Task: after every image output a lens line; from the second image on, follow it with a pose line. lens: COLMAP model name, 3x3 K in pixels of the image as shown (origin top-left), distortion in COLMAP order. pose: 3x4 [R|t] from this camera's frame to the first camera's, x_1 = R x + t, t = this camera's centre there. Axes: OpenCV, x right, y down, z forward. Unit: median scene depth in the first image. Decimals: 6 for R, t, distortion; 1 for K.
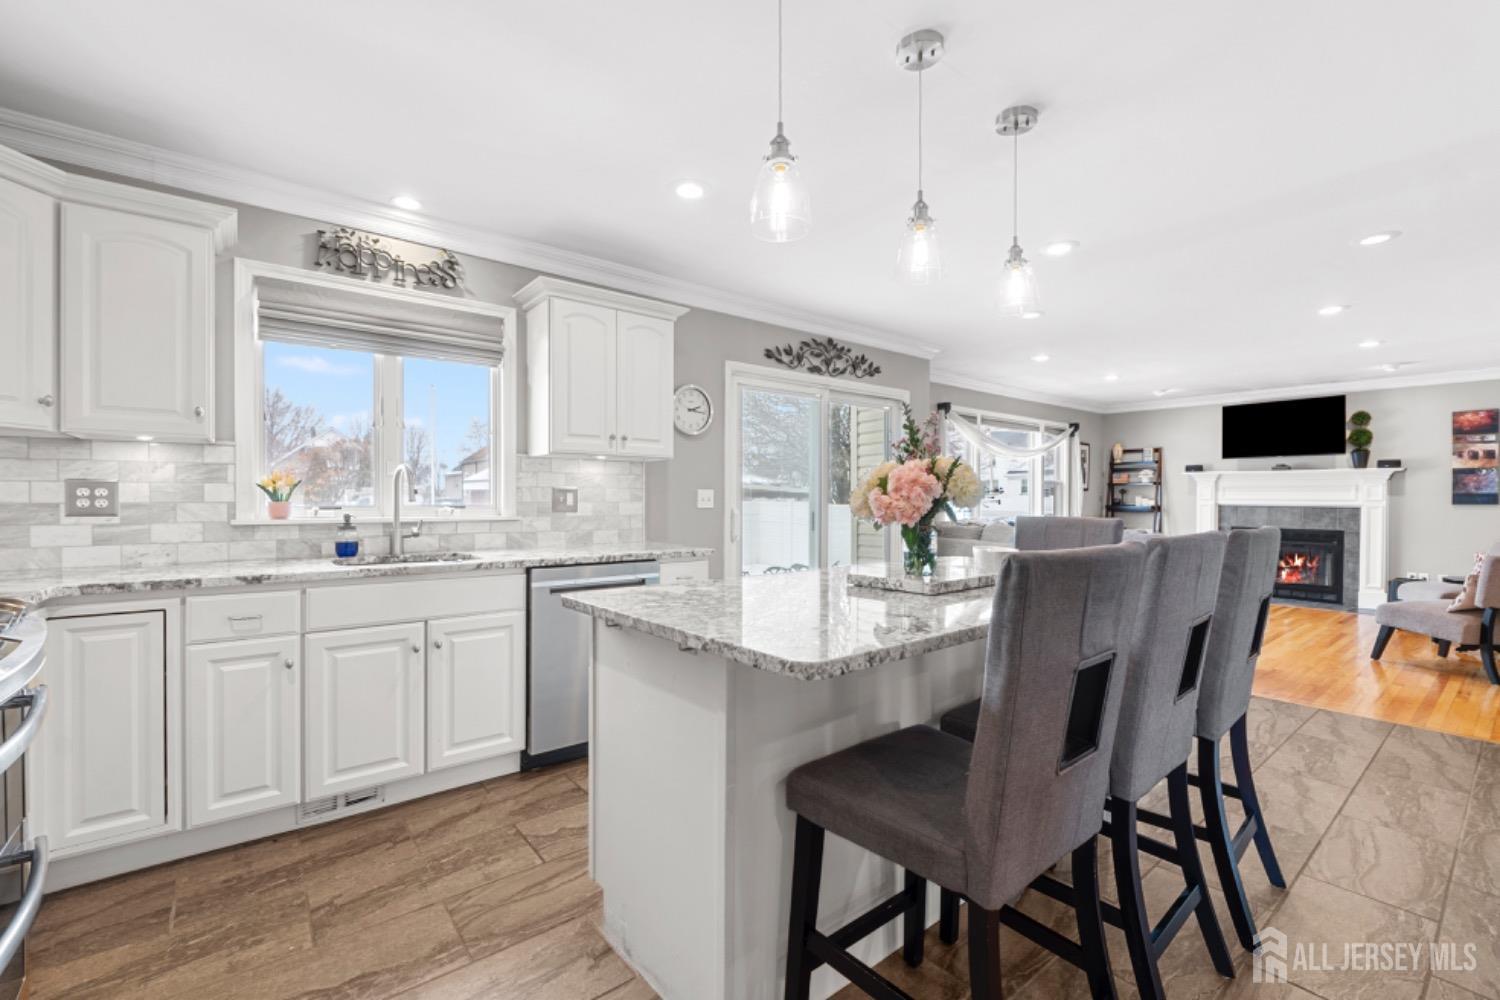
lens RADIAL K [[637.9, 0, 746.4], [0, 637.9, 503.2], [0, 0, 1]] dist [-0.000342, -0.002067]
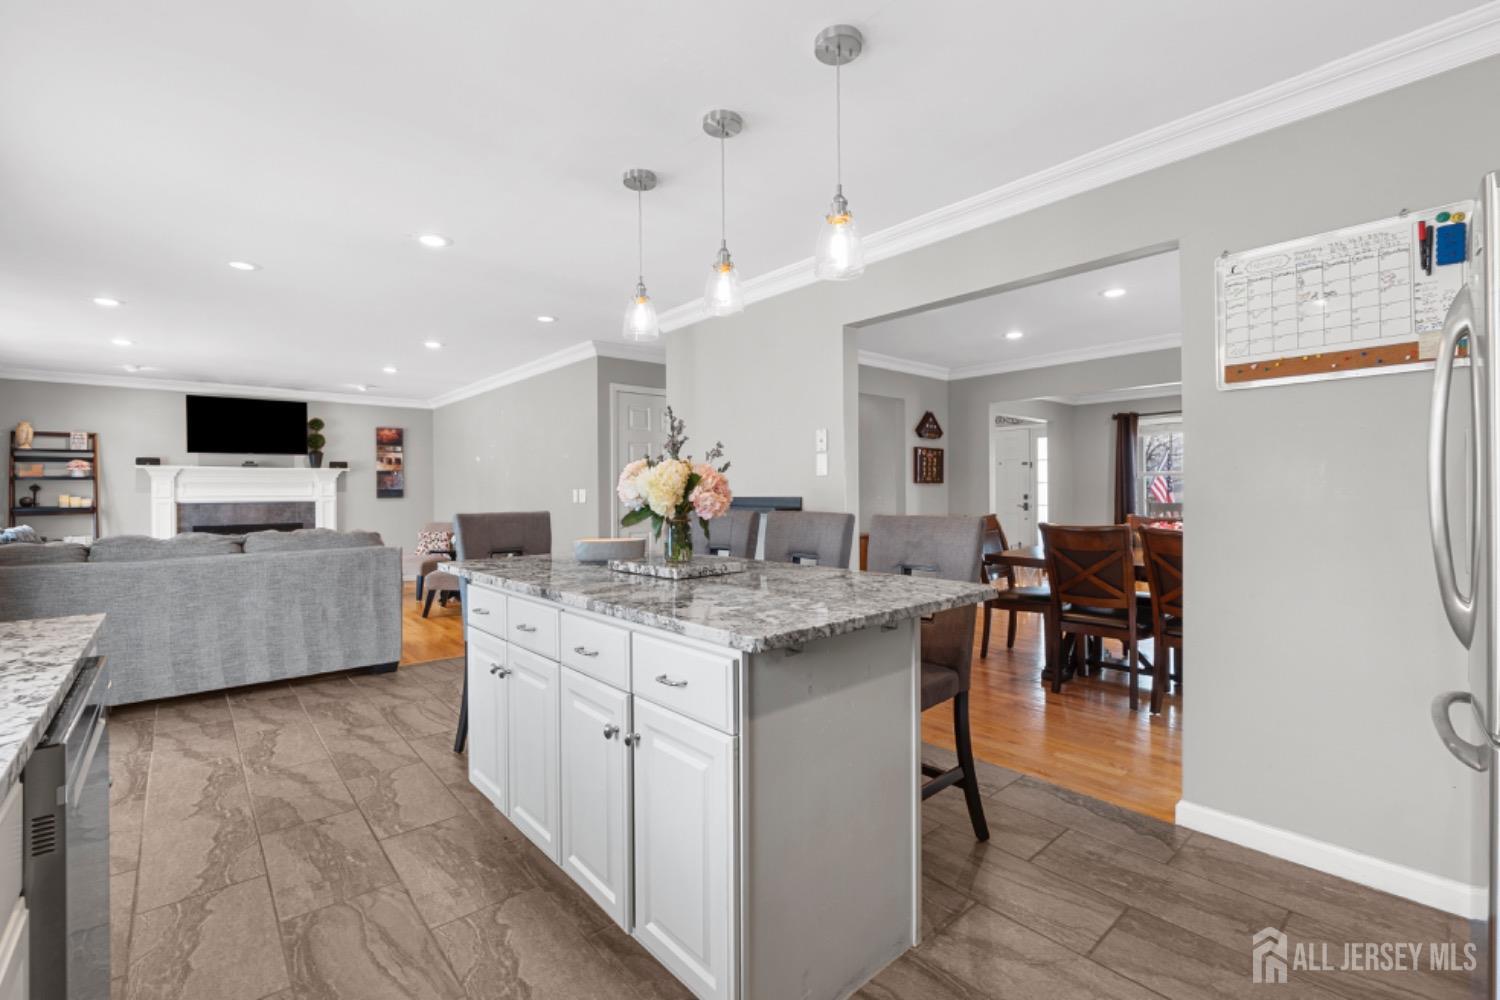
lens RADIAL K [[661.8, 0, 754.4], [0, 661.8, 491.6], [0, 0, 1]] dist [-0.000873, 0.000035]
pose [[-0.061560, -0.005585, 0.998088, -0.379107], [0.018241, 0.999811, 0.006720, -0.007700], [-0.997937, 0.018620, -0.061446, 0.392134]]
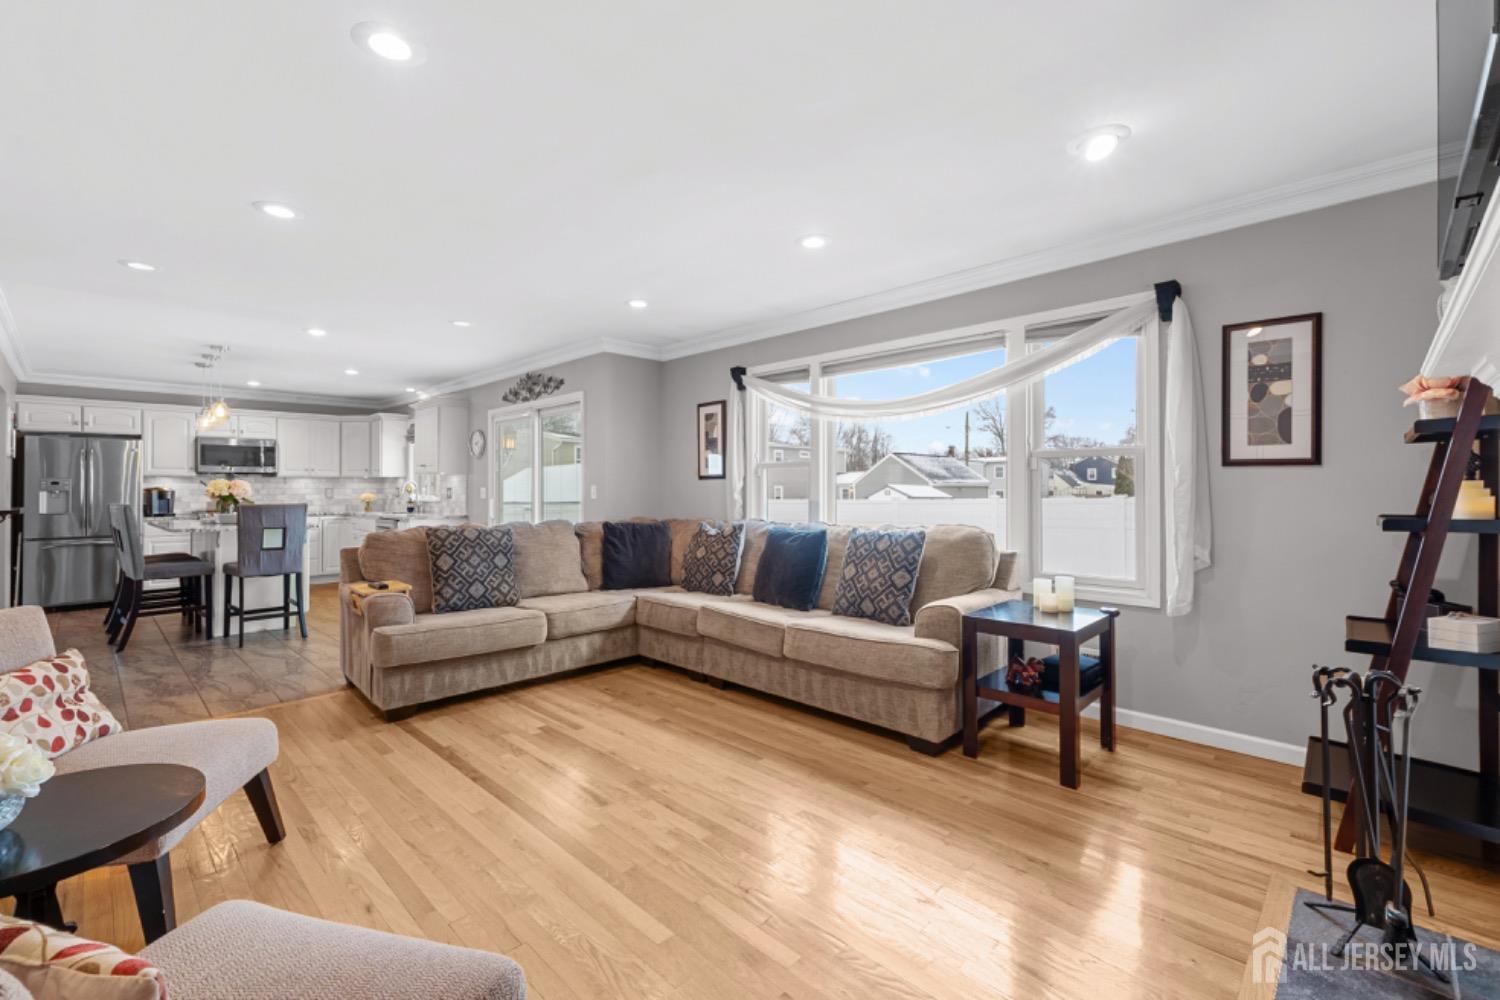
lens RADIAL K [[637.9, 0, 756.9], [0, 637.9, 477.4], [0, 0, 1]] dist [-0.000342, -0.002067]
pose [[0.147350, -0.023061, -0.988816, 1.506683], [-0.005021, 0.999698, -0.024064, -0.009160], [0.989072, 0.008511, 0.147190, 1.269628]]
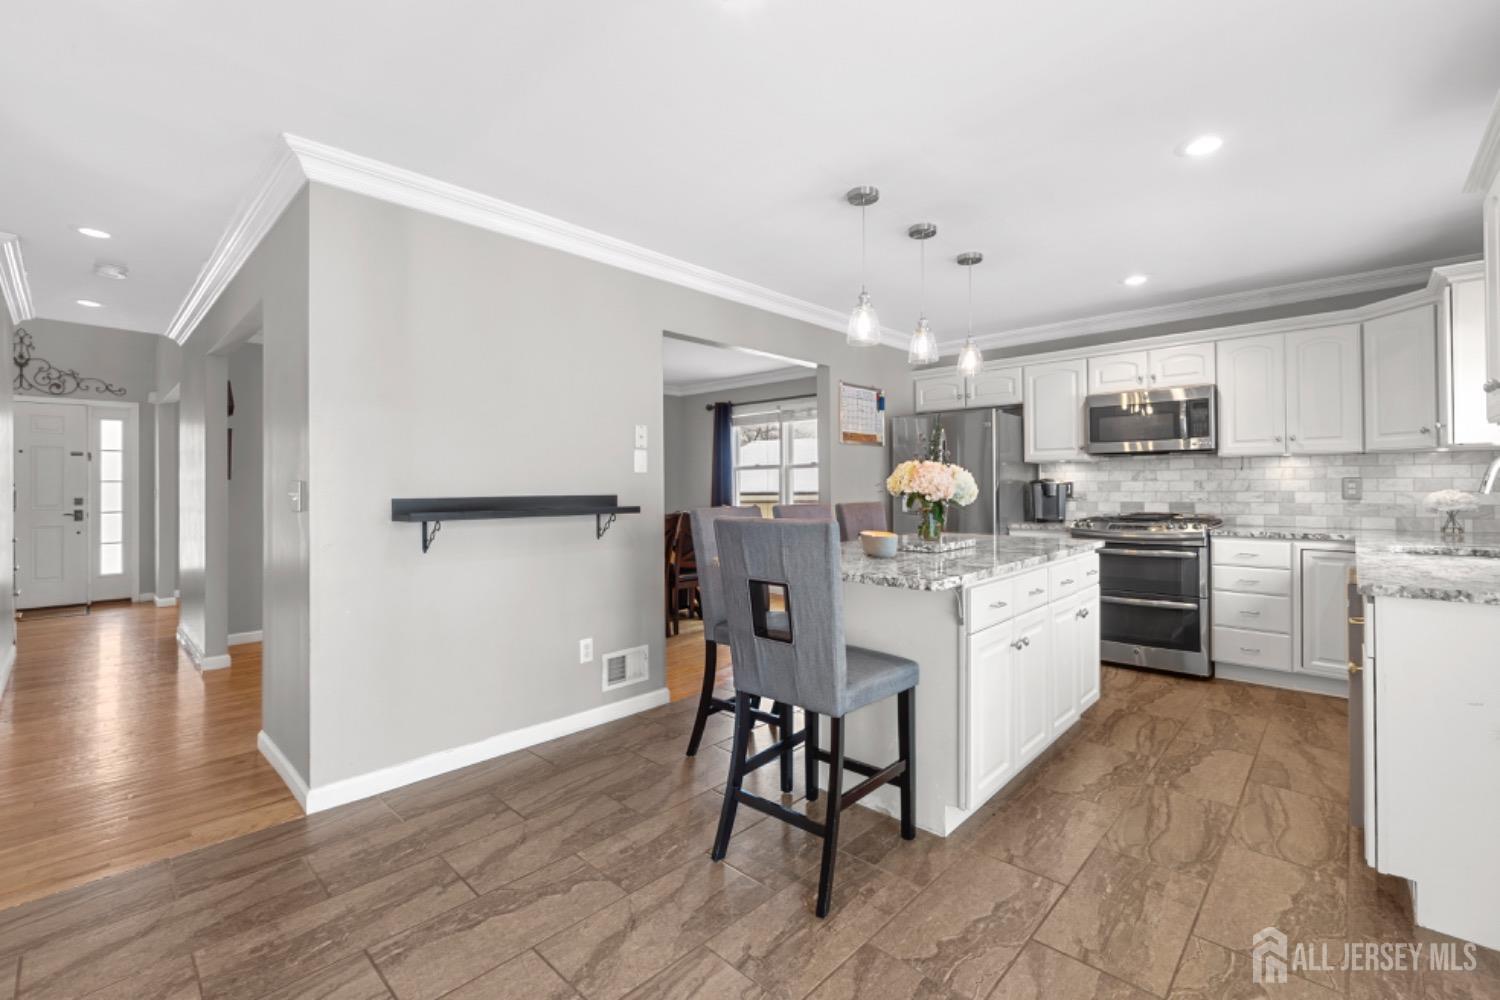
lens RADIAL K [[637.9, 0, 755.5], [0, 637.9, 478.7], [0, 0, 1]] dist [-0.000342, -0.002067]
pose [[-0.987191, -0.002436, -0.159525, 0.380689], [-0.002109, 0.999995, -0.002214, -0.011482], [0.159529, -0.001850, -0.987191, 1.010569]]
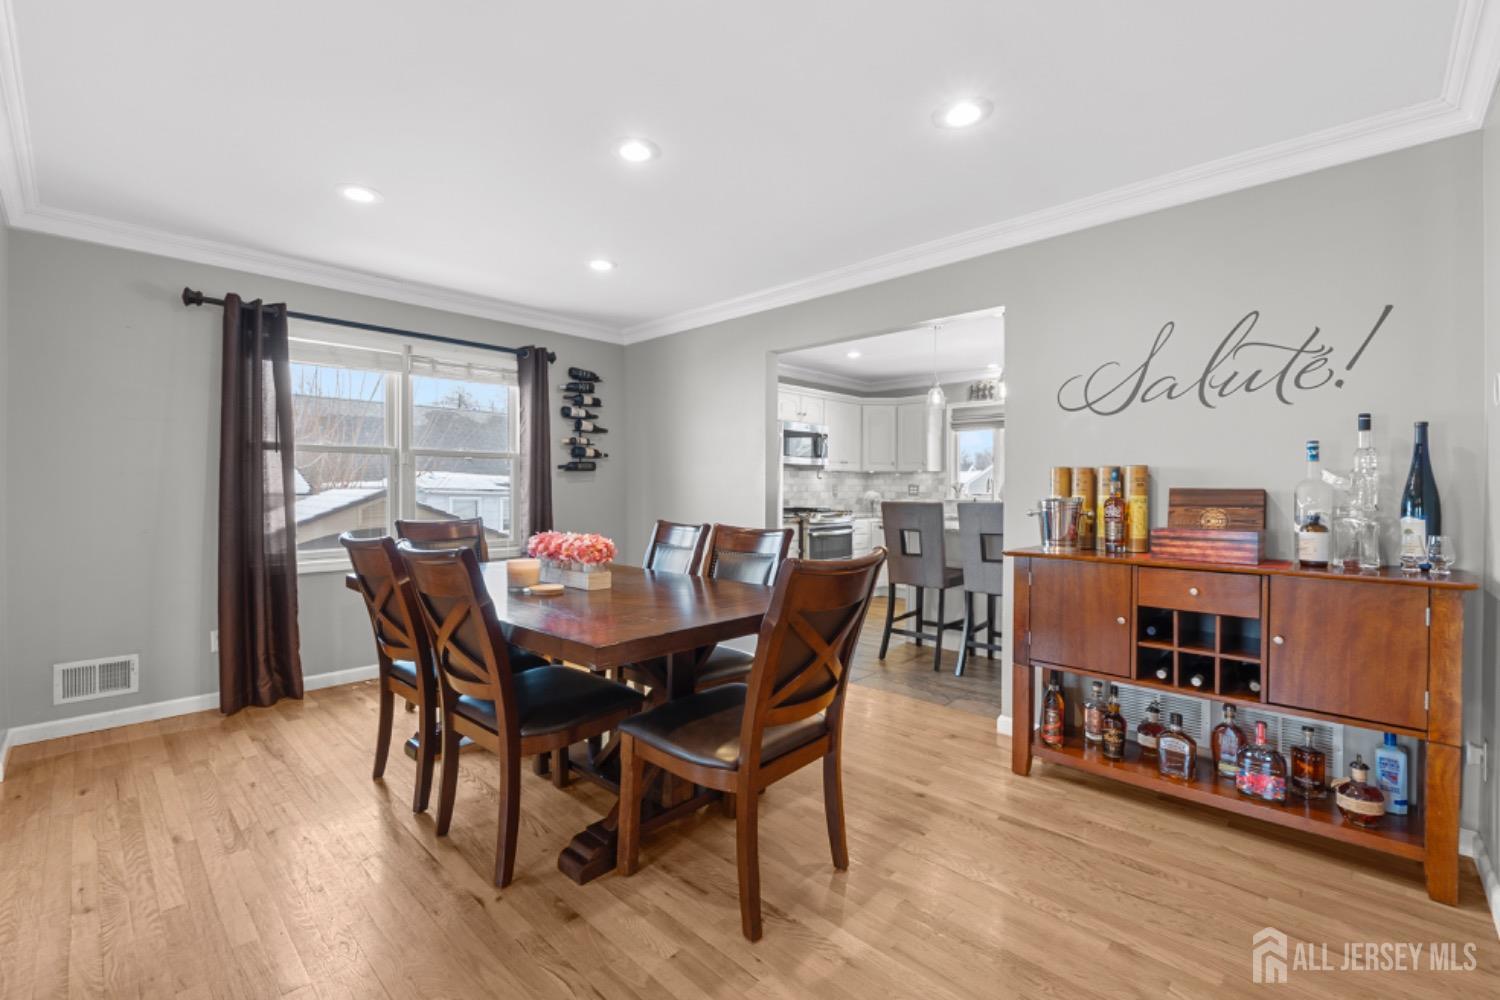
lens RADIAL K [[637.9, 0, 741.9], [0, 637.9, 493.2], [0, 0, 1]] dist [-0.000342, -0.002067]
pose [[0.139311, 0.001304, -0.990248, 1.006823], [-0.013093, 0.999914, -0.000525, 0.009322], [0.990162, 0.013038, 0.139316, -0.148554]]
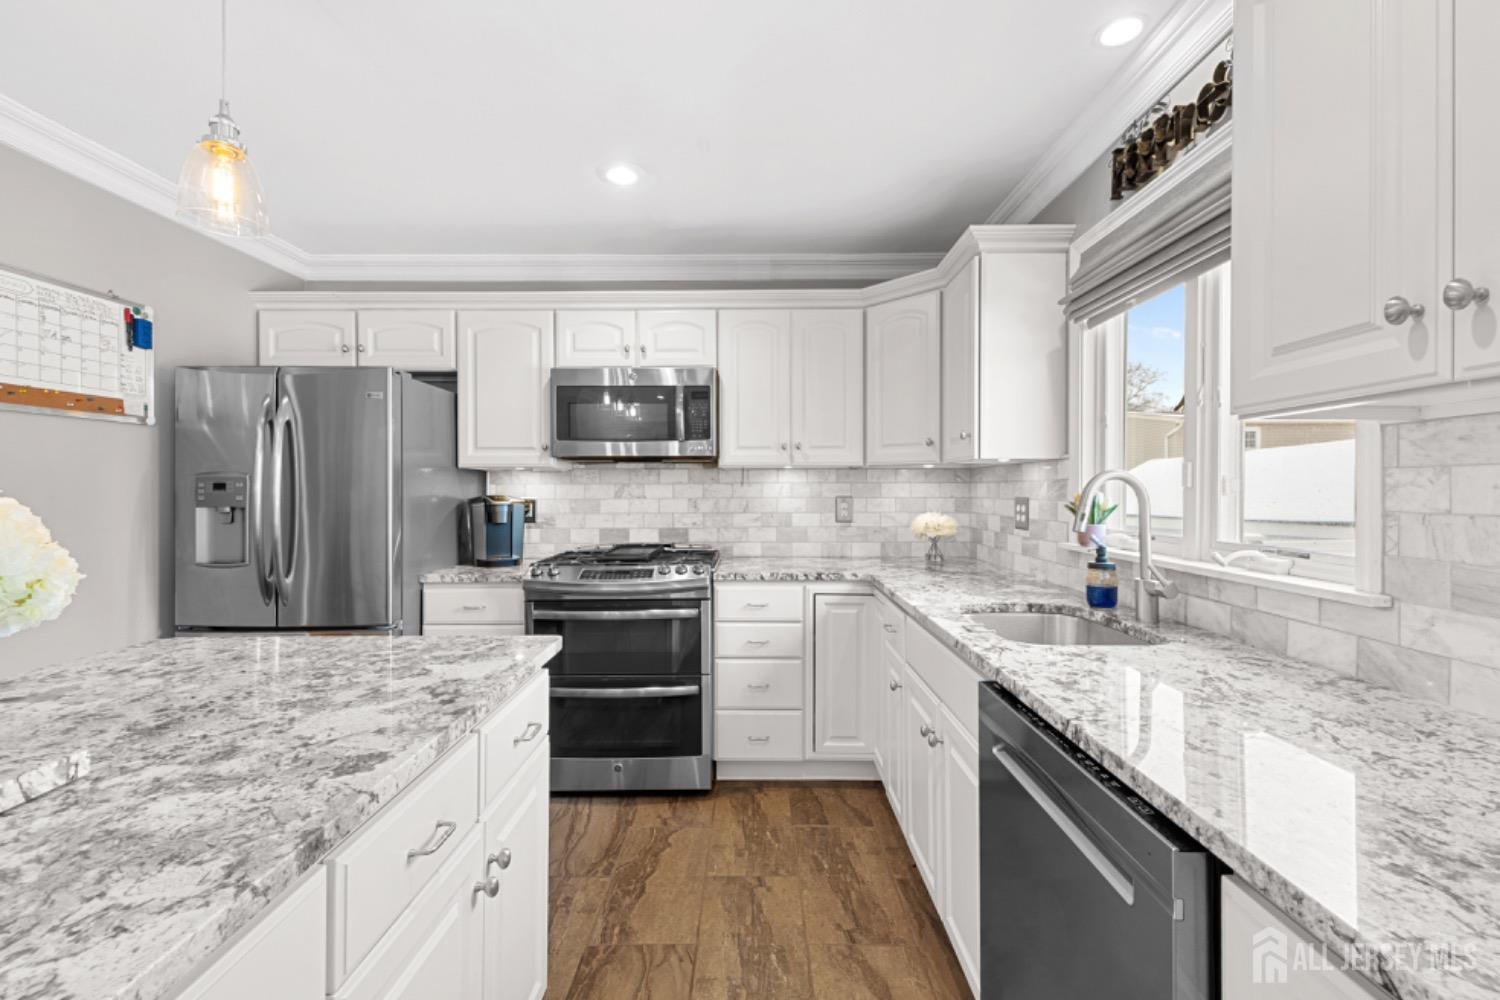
lens RADIAL K [[637.9, 0, 752.0], [0, 637.9, 493.3], [0, 0, 1]] dist [-0.000342, -0.002067]
pose [[-0.617614, -0.000125, -0.786481, 0.089770], [-0.010003, 0.999920, 0.007696, -0.024498], [0.786418, 0.012620, -0.617566, 0.661646]]
